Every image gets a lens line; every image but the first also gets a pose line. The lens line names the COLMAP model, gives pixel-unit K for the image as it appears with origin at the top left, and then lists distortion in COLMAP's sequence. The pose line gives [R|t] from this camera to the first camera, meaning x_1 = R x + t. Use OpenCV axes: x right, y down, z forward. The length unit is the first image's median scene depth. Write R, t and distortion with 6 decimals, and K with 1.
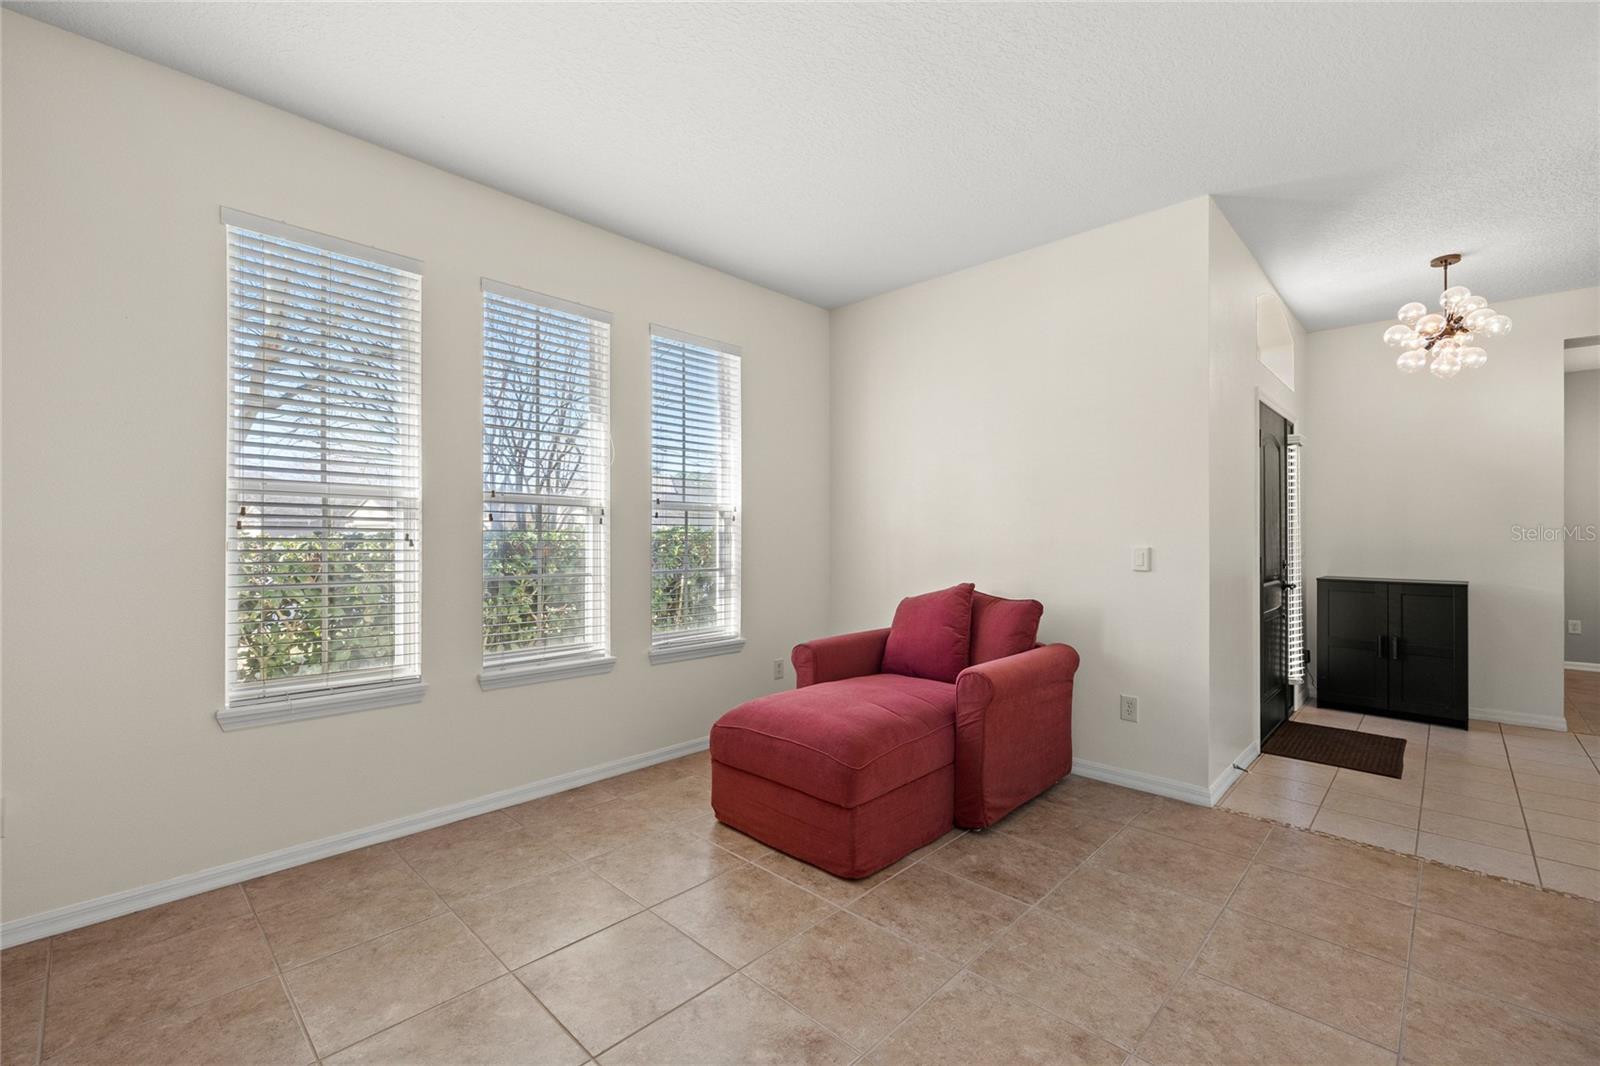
lens RADIAL K [[687.7, 0, 792.1], [0, 687.7, 534.7], [0, 0, 1]] dist [-0.002591, 0.001662]
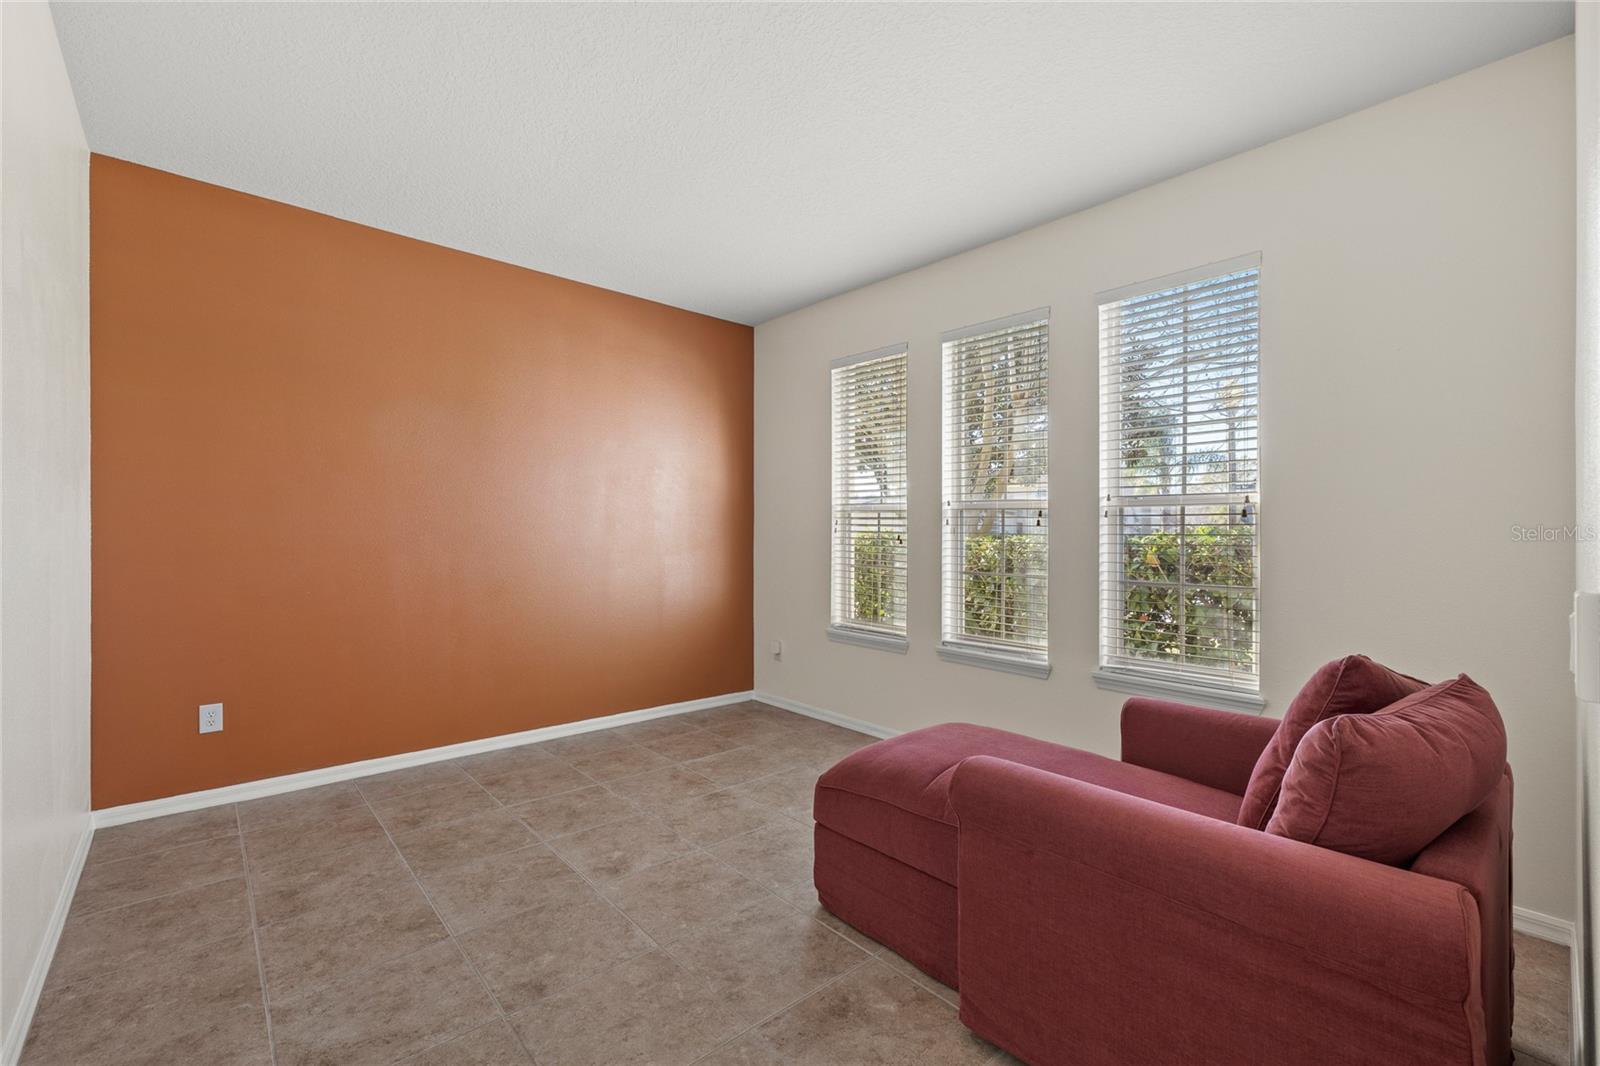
lens RADIAL K [[687.7, 0, 798.1], [0, 687.7, 536.8], [0, 0, 1]] dist [-0.002591, 0.001662]
pose [[-0.079514, 0.003227, -0.996829, 1.063165], [-0.009156, 0.999950, 0.003967, -0.003309], [0.996792, 0.009442, -0.079480, 1.068492]]
